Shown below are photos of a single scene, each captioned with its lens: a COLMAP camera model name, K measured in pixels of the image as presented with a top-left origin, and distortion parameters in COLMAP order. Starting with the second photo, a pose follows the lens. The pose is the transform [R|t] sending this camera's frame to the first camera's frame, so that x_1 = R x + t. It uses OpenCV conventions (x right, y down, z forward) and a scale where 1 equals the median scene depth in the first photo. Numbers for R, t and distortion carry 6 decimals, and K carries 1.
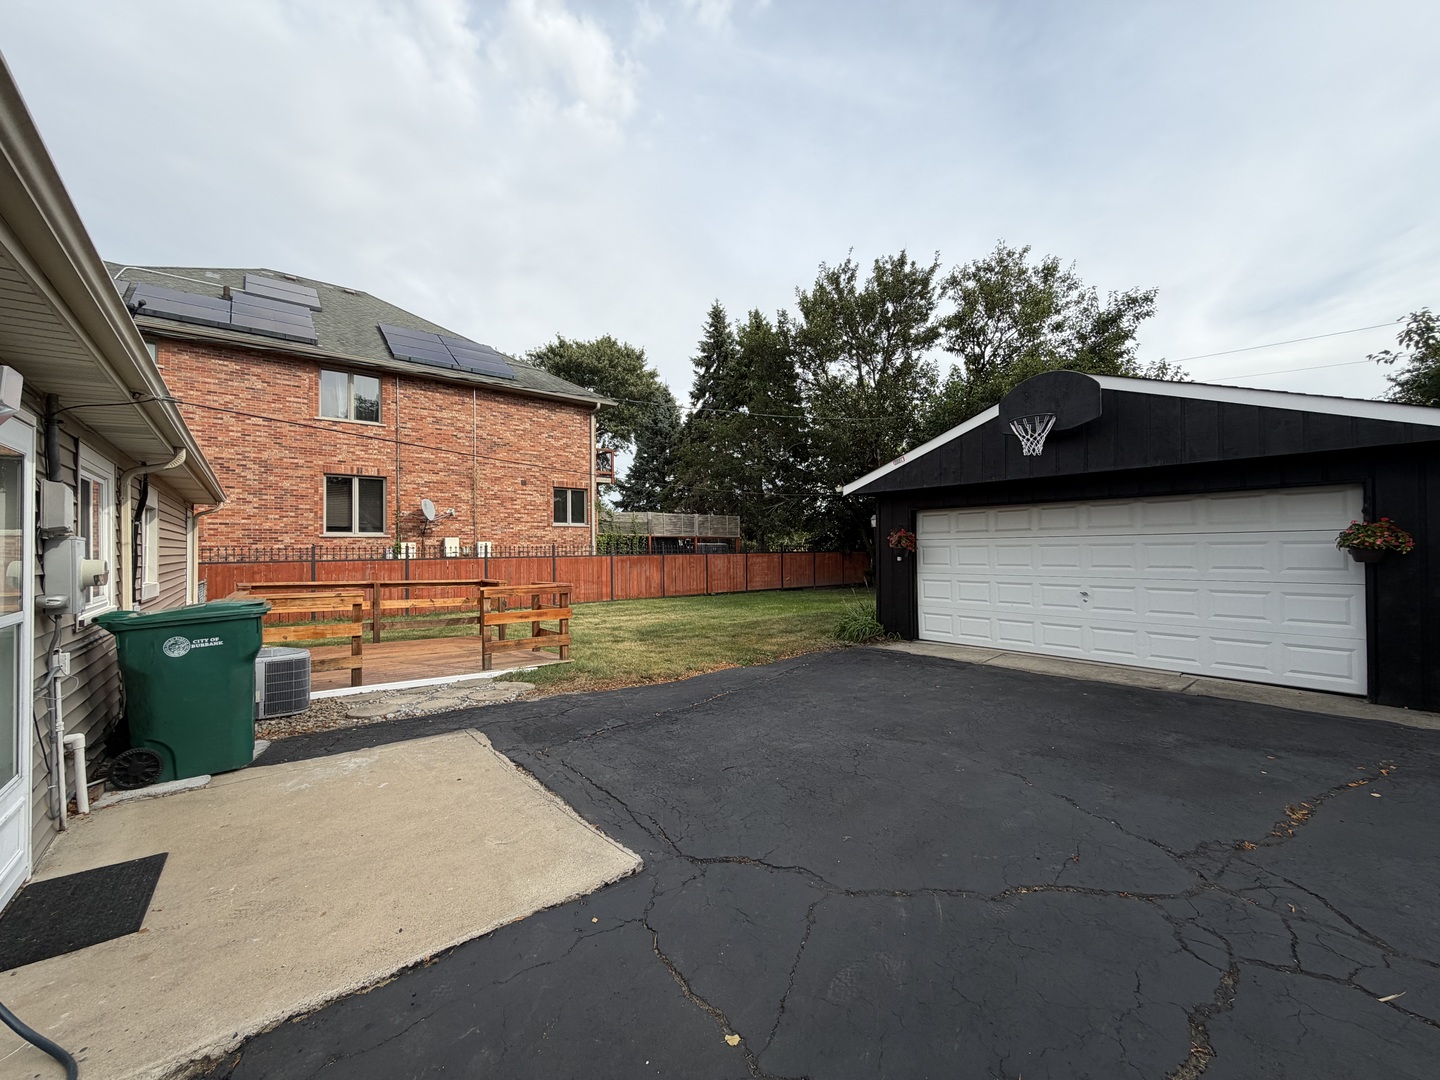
lens RADIAL K [[581.6, 0, 720.0], [0, 581.6, 540.0], [0, 0, 1]] dist [0.000146, -0.000031]
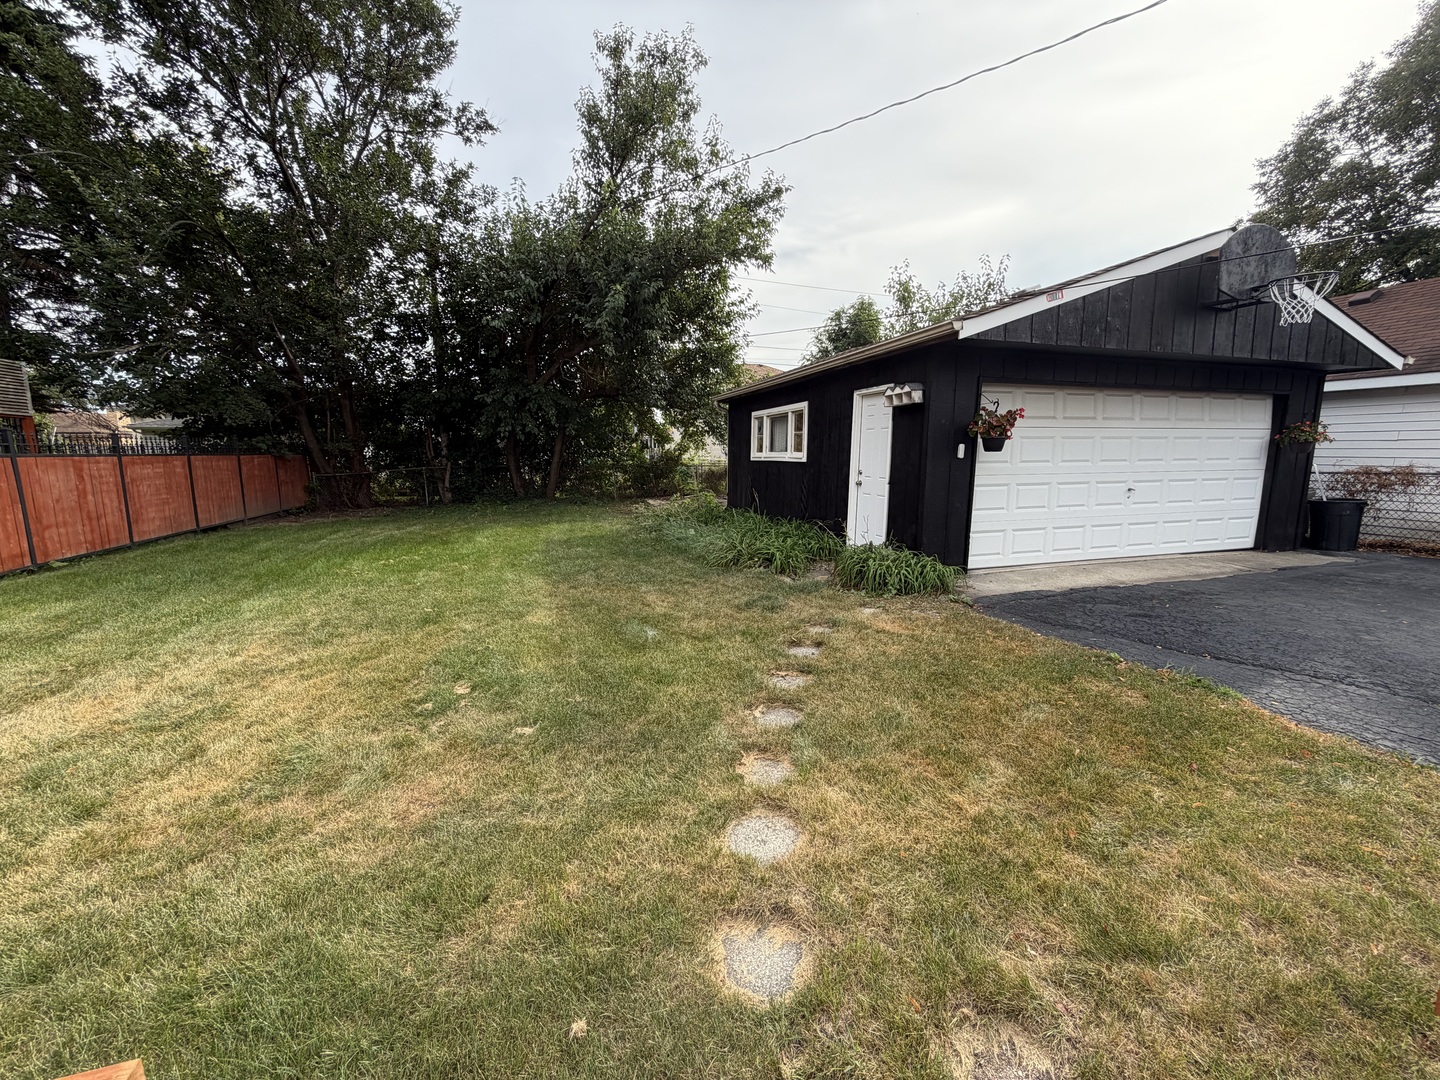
lens RADIAL K [[562.8, 0, 720.0], [0, 562.8, 540.0], [0, 0, 1]] dist [0.000041, 0.000004]
pose [[0.378876, -0.138219, 0.915067, -0.446036], [-0.014136, 0.987804, 0.155059, 0.036030], [-0.925340, -0.071683, 0.372301, 1.153355]]
